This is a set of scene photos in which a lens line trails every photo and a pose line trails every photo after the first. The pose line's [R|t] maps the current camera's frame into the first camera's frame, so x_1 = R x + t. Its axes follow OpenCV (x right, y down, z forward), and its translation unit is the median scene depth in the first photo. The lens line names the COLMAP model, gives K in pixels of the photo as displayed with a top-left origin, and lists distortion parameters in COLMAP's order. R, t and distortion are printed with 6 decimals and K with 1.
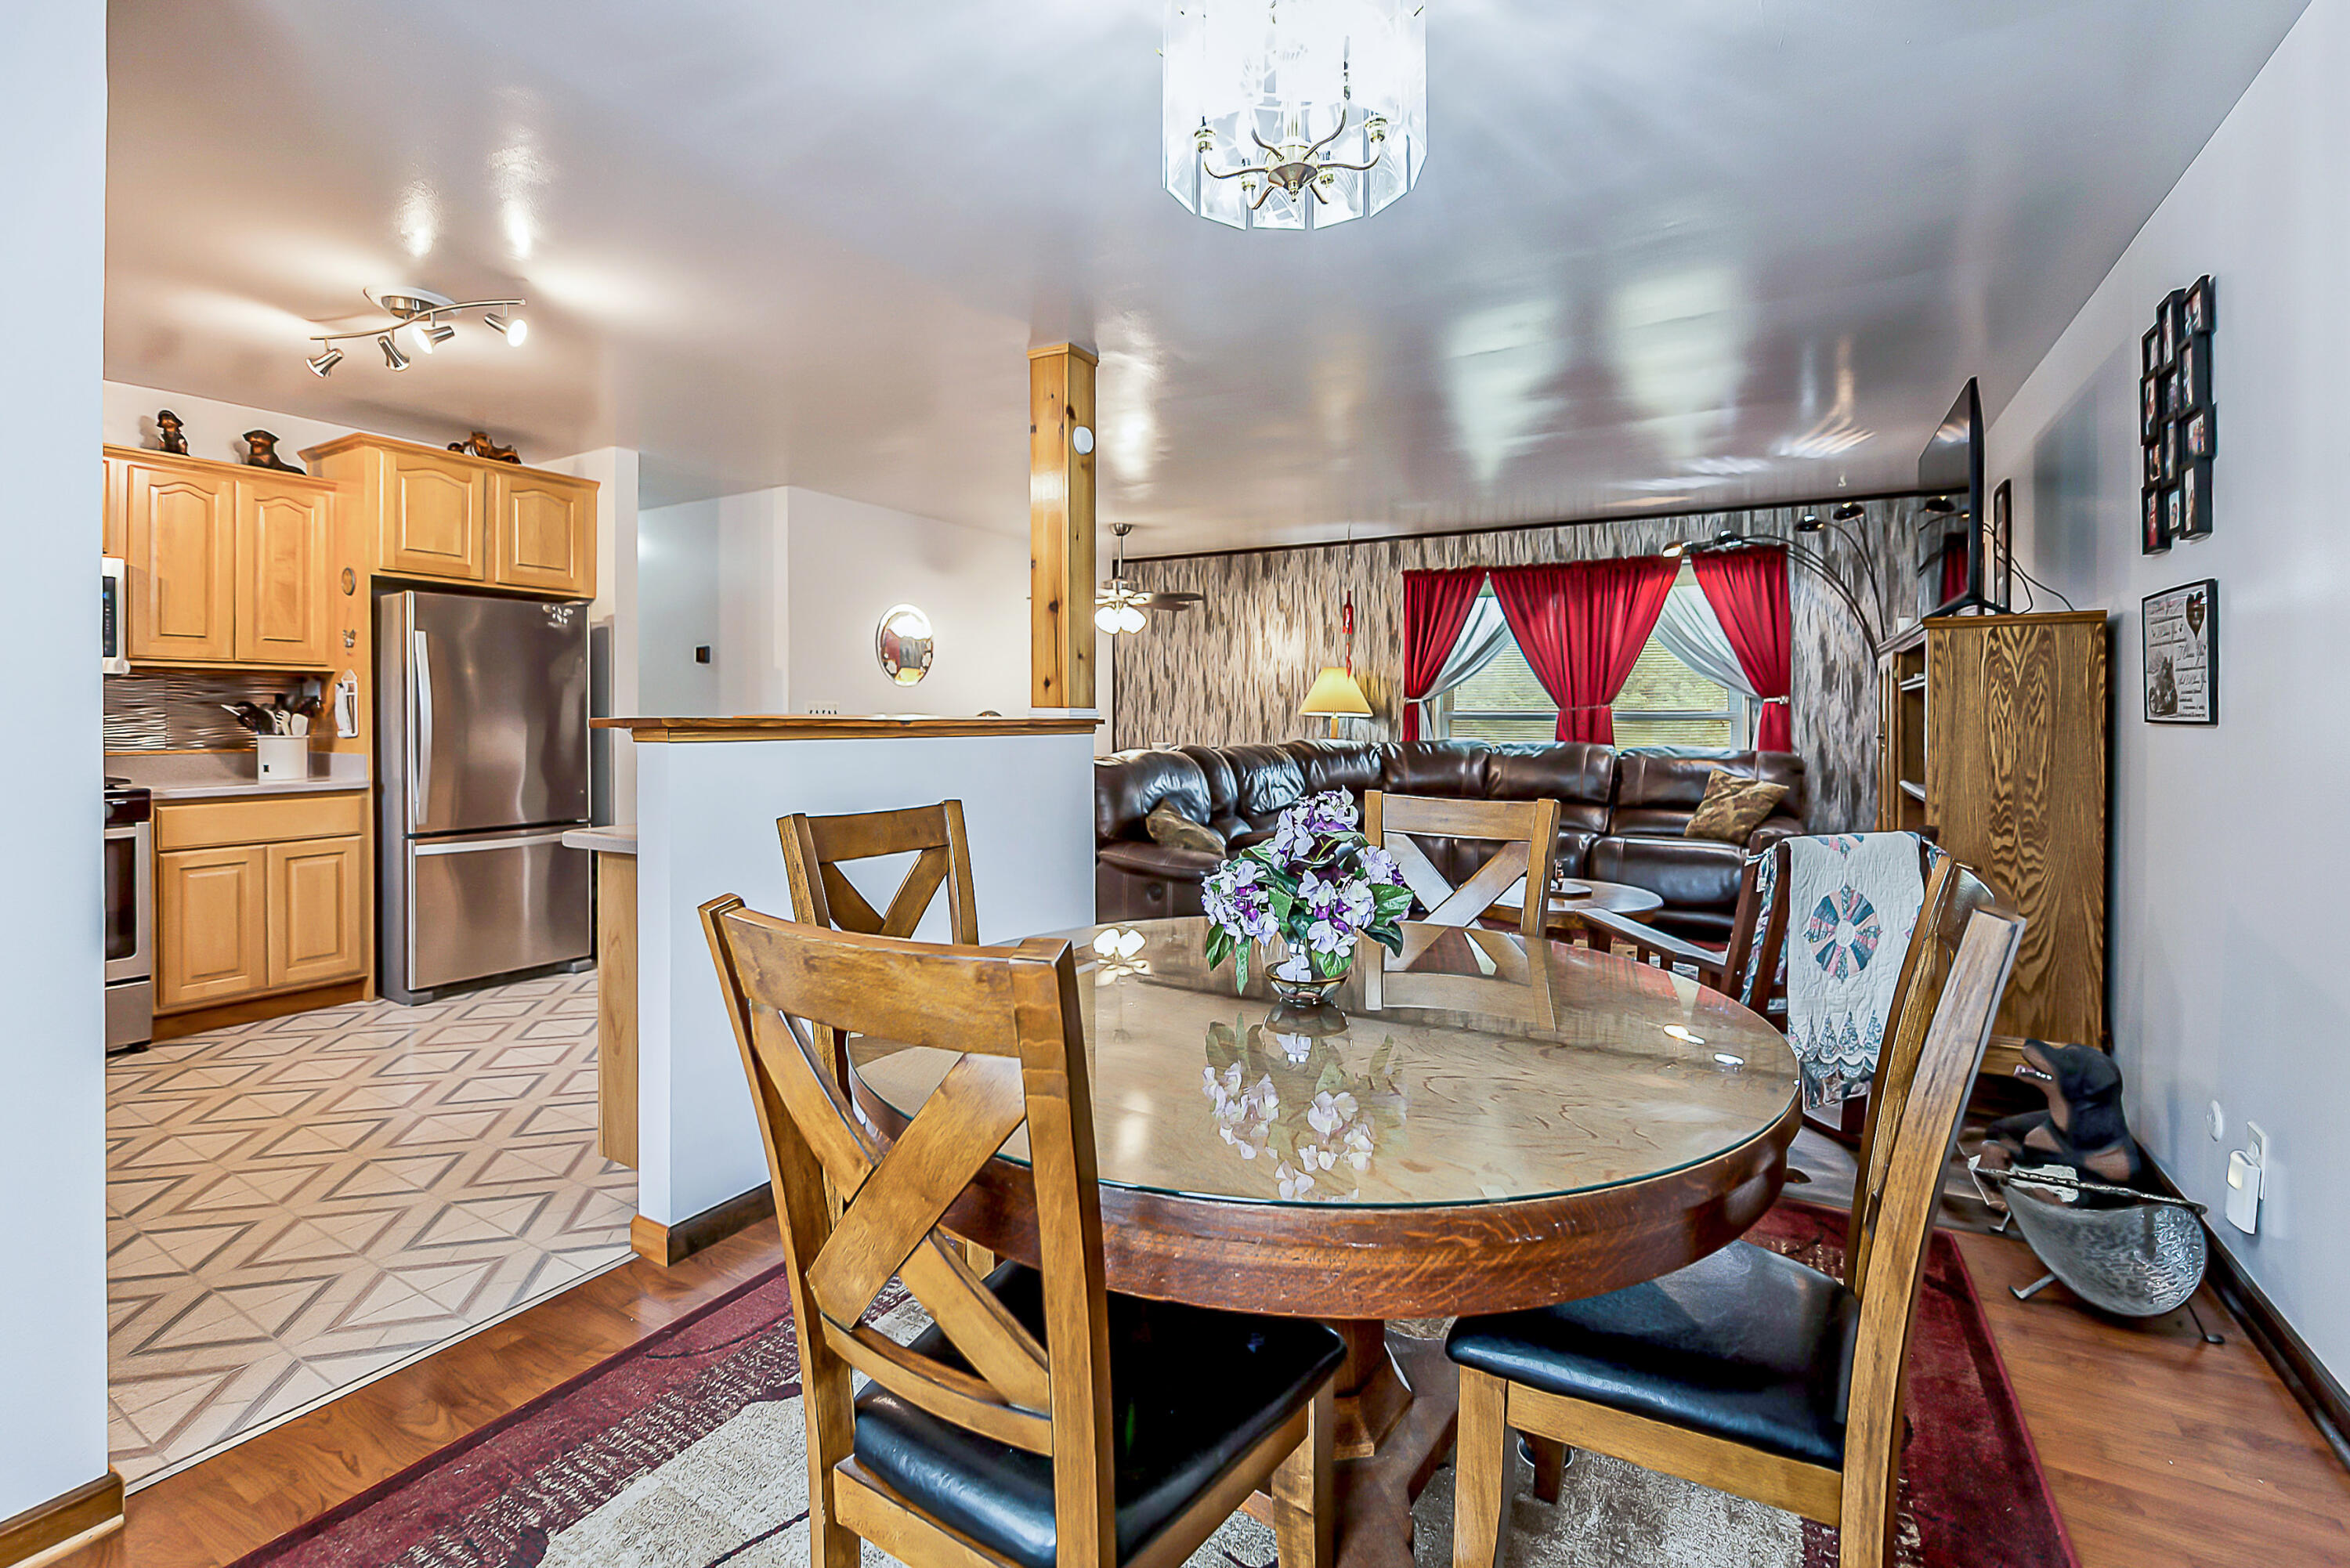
lens RADIAL K [[1068.7, 0, 1262.1], [0, 1068.7, 717.1], [0, 0, 1]] dist [-0.005005, -0.001520]
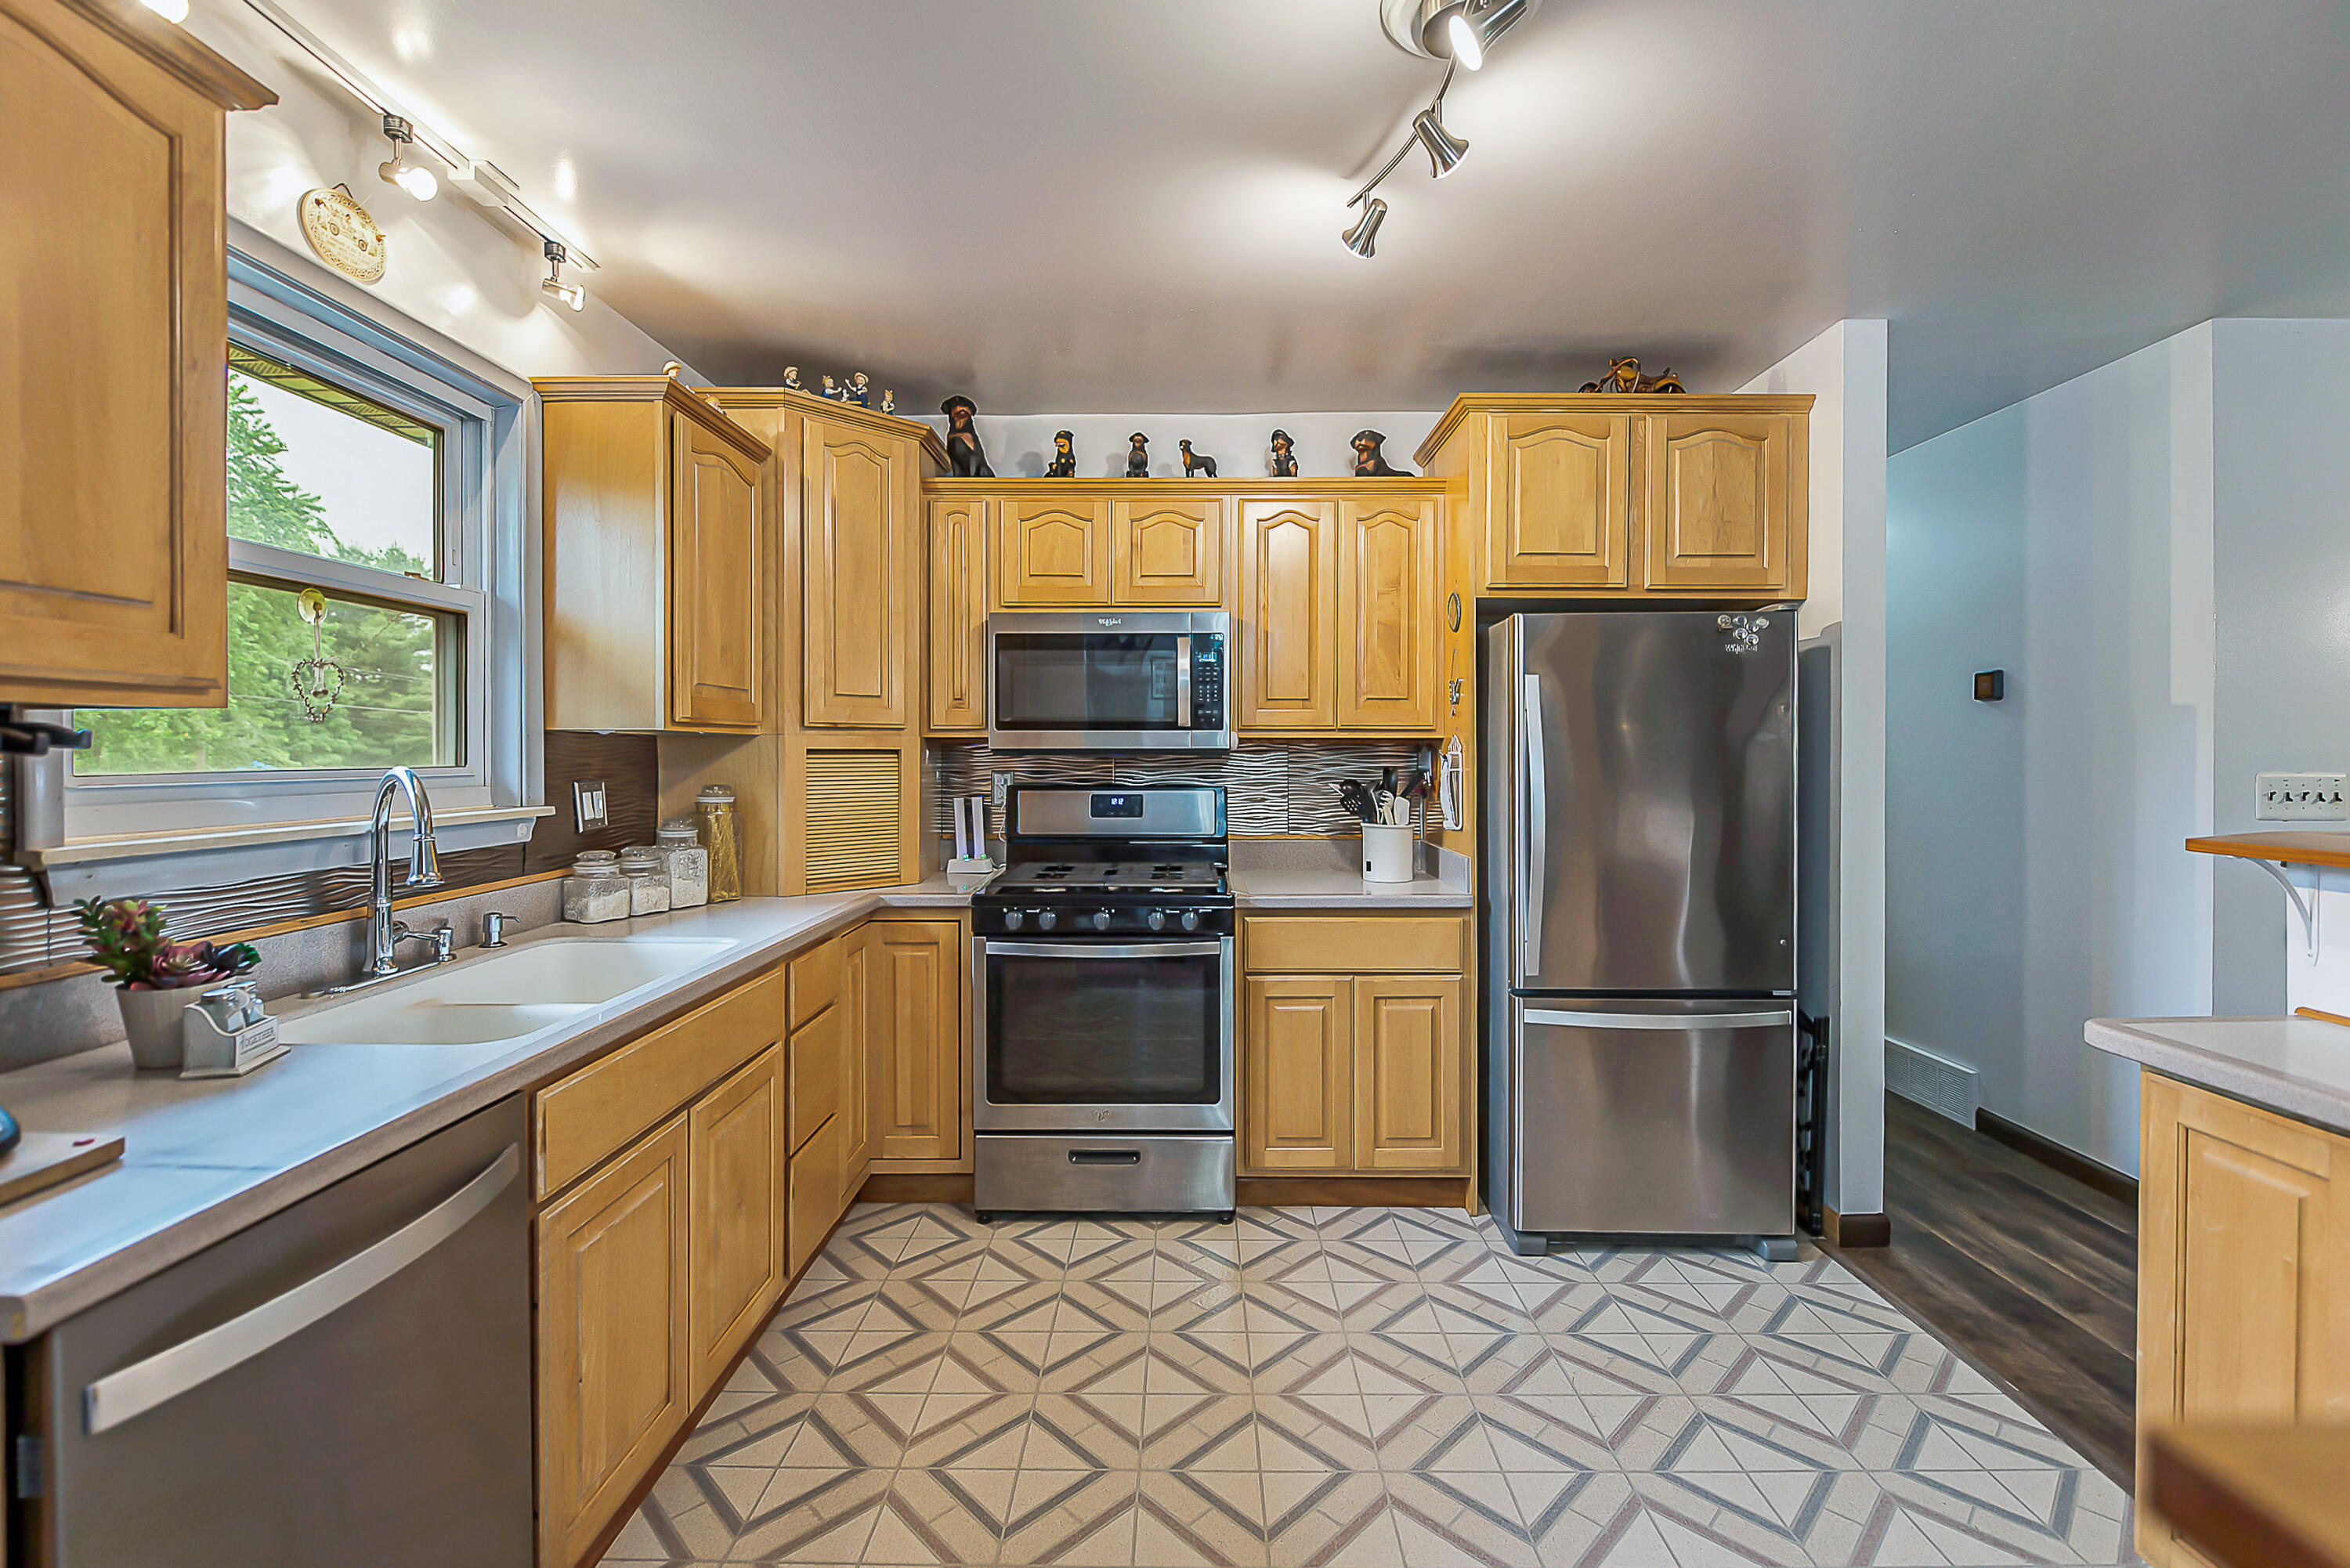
lens RADIAL K [[993.9, 0, 1124.7], [0, 993.9, 759.4], [0, 0, 1]] dist [-0.008632, -0.001723]
pose [[0.421069, 0.004514, -0.907018, -0.280455], [-0.001518, 0.999990, 0.004272, -0.025133], [0.907027, -0.000422, 0.421071, 0.418777]]
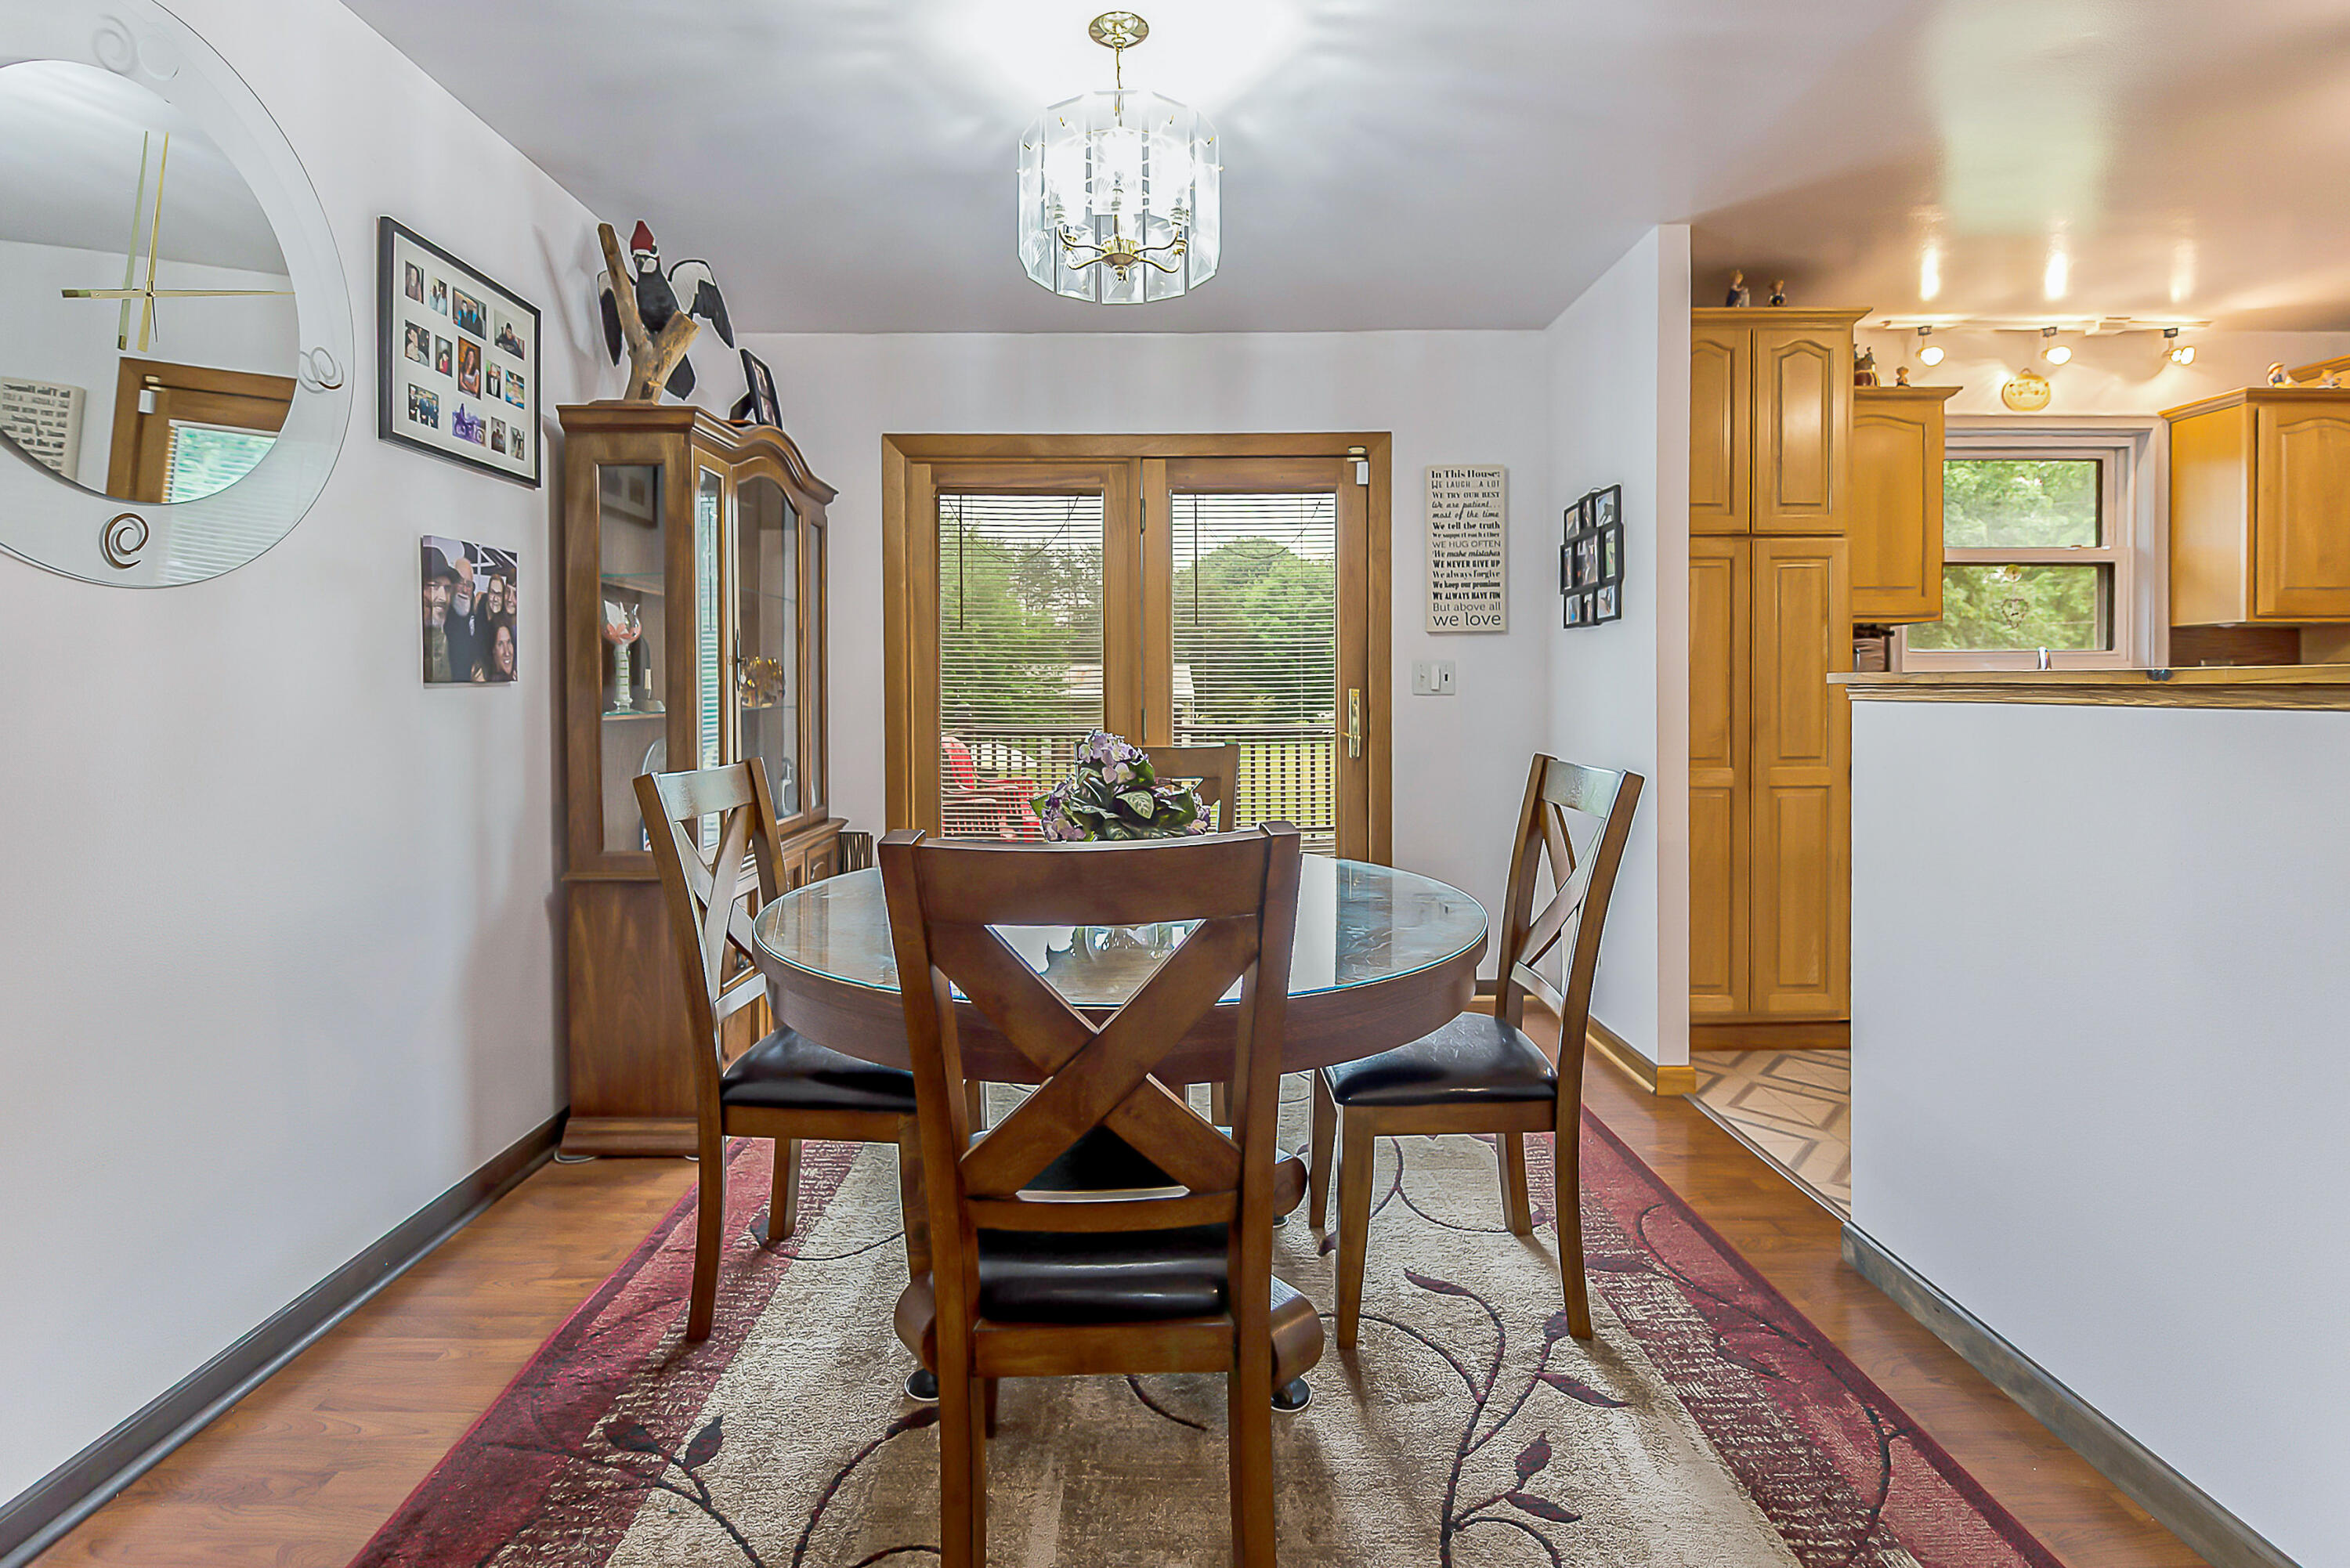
lens RADIAL K [[993.9, 0, 1206.0], [0, 993.9, 685.5], [0, 0, 1]] dist [-0.008632, -0.001723]
pose [[-0.873602, 0.001555, -0.486638, 0.152372], [0.002036, 0.999998, -0.000461, 0.004453], [0.486636, -0.001393, -0.873603, 0.646332]]
